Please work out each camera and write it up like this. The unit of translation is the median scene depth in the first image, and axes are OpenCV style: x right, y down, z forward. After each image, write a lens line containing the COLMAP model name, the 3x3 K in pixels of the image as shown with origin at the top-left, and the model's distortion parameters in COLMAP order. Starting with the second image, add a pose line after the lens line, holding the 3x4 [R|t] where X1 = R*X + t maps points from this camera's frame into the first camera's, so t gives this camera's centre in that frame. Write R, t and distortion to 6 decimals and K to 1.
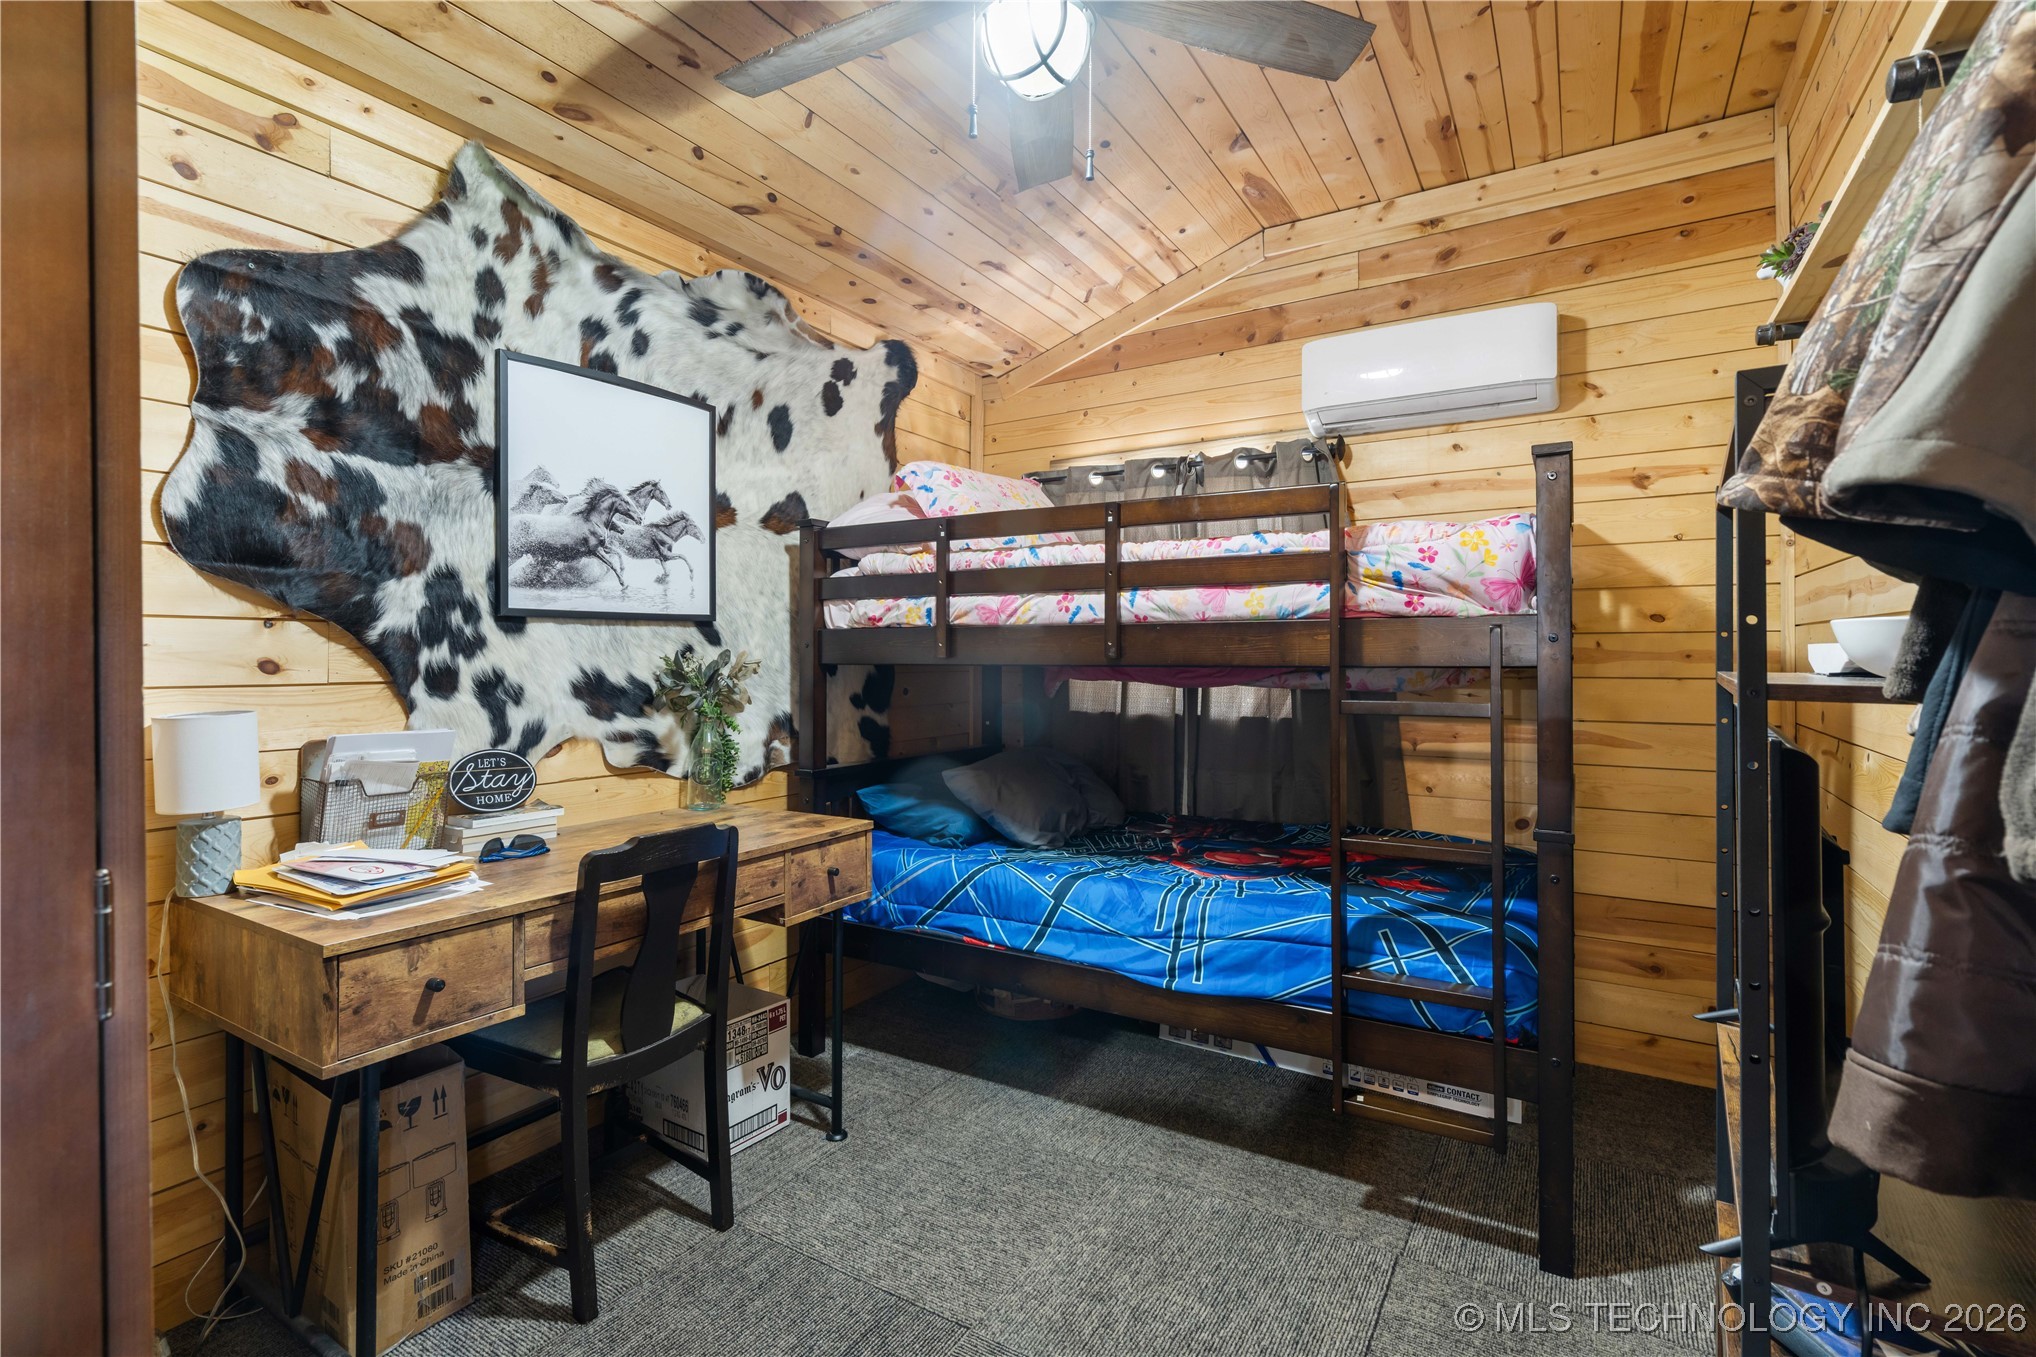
lens RADIAL K [[916.4, 0, 1024.2], [0, 916.4, 663.7], [0, 0, 1]] dist [-0.003082, 0.000455]
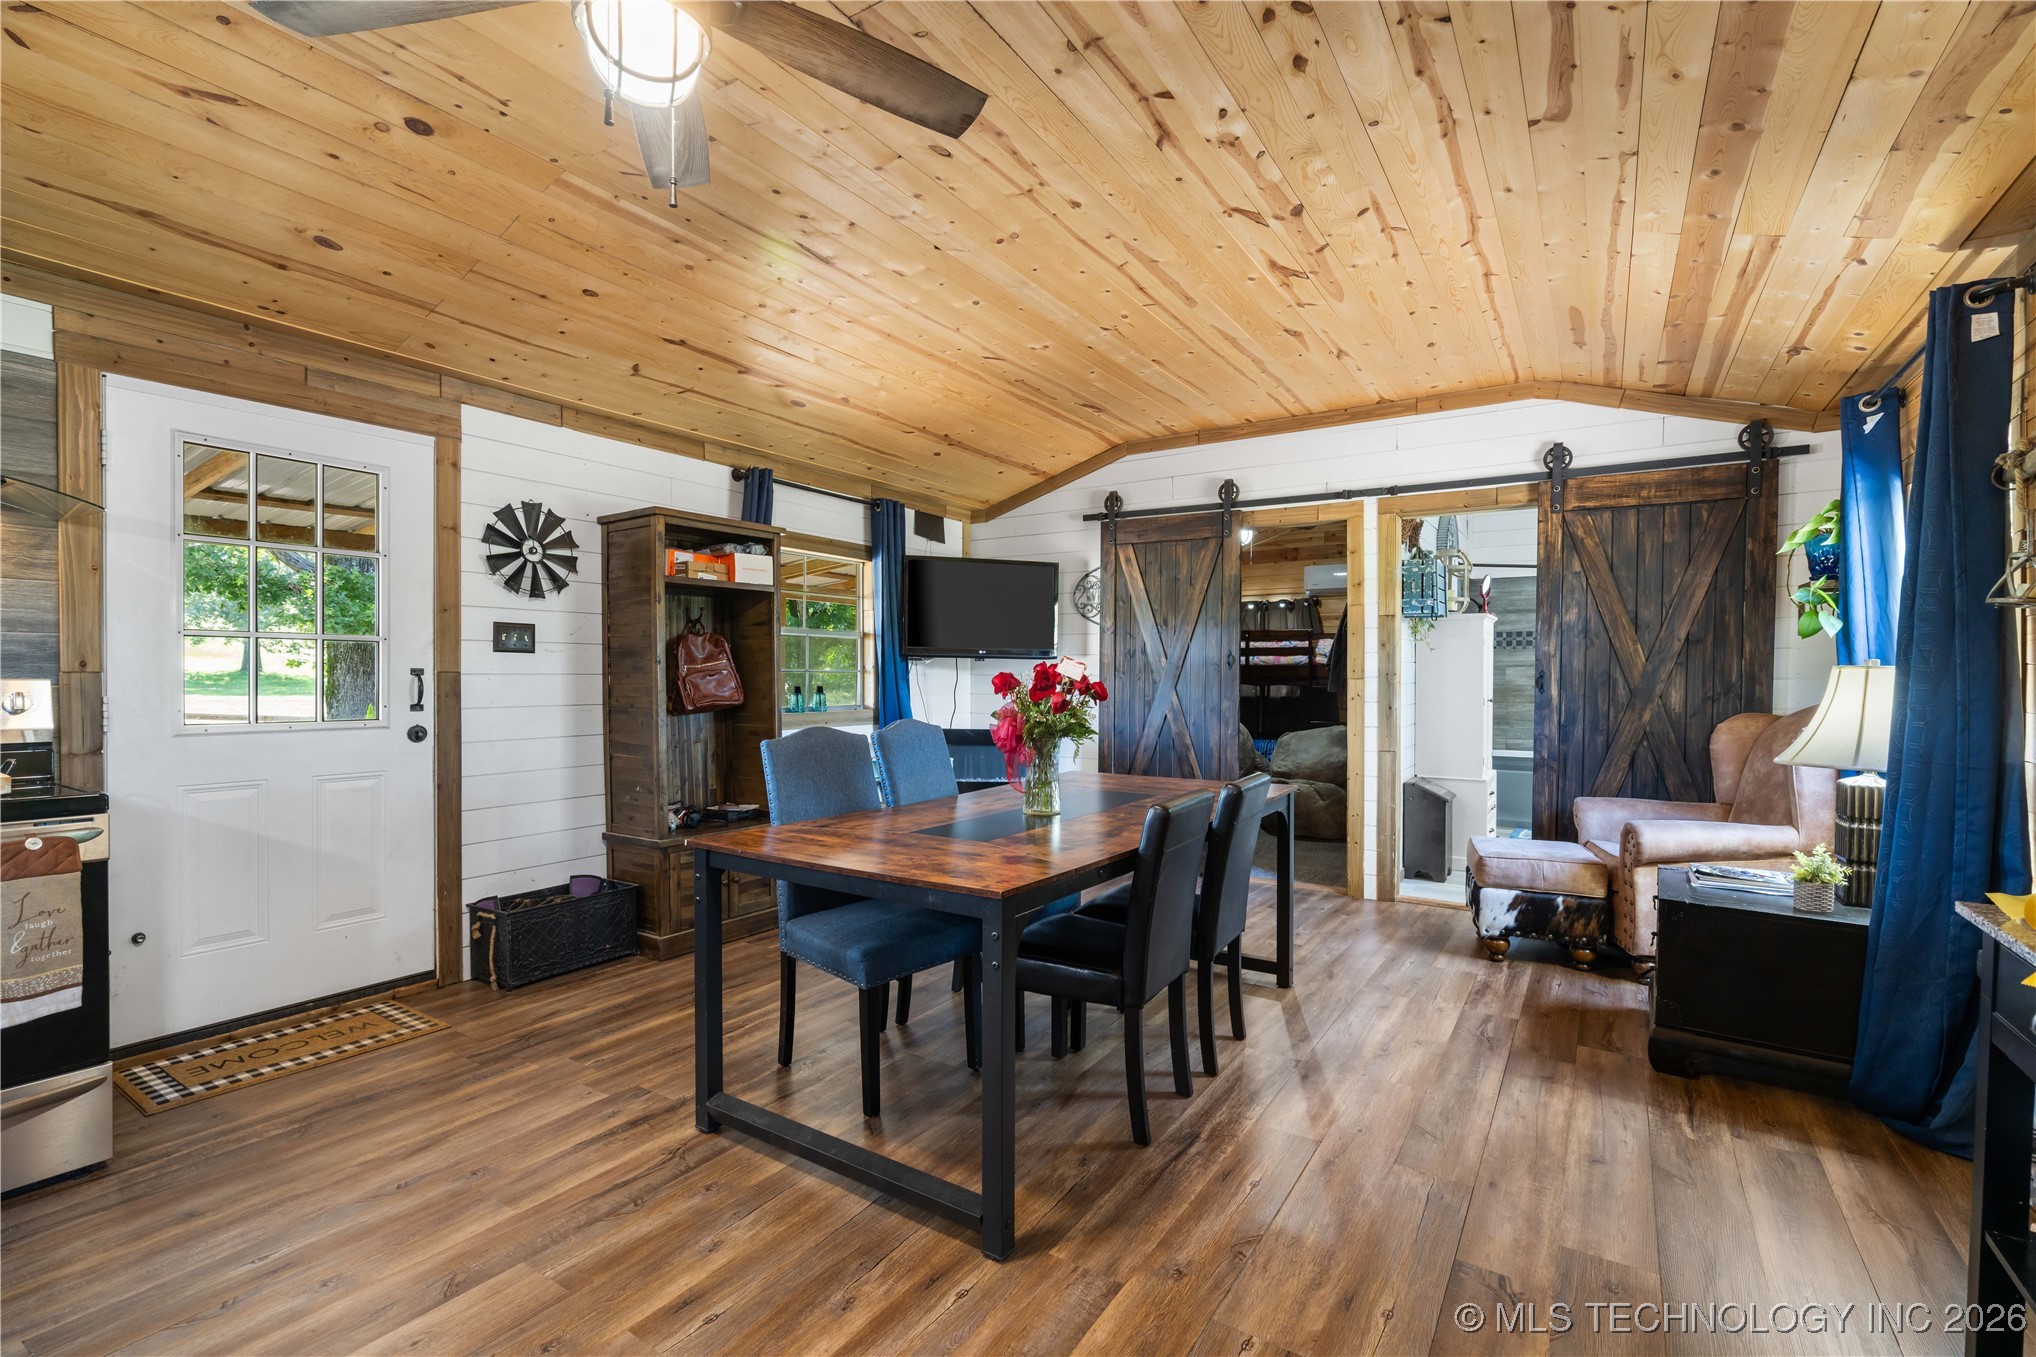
lens RADIAL K [[916.4, 0, 1017.5], [0, 916.4, 682.7], [0, 0, 1]] dist [-0.003082, 0.000455]
pose [[0.999607, 0.005187, -0.027540, -0.683758], [-0.005059, 0.999976, 0.004734, 0.010853], [0.027564, -0.004593, 0.999609, -2.525991]]
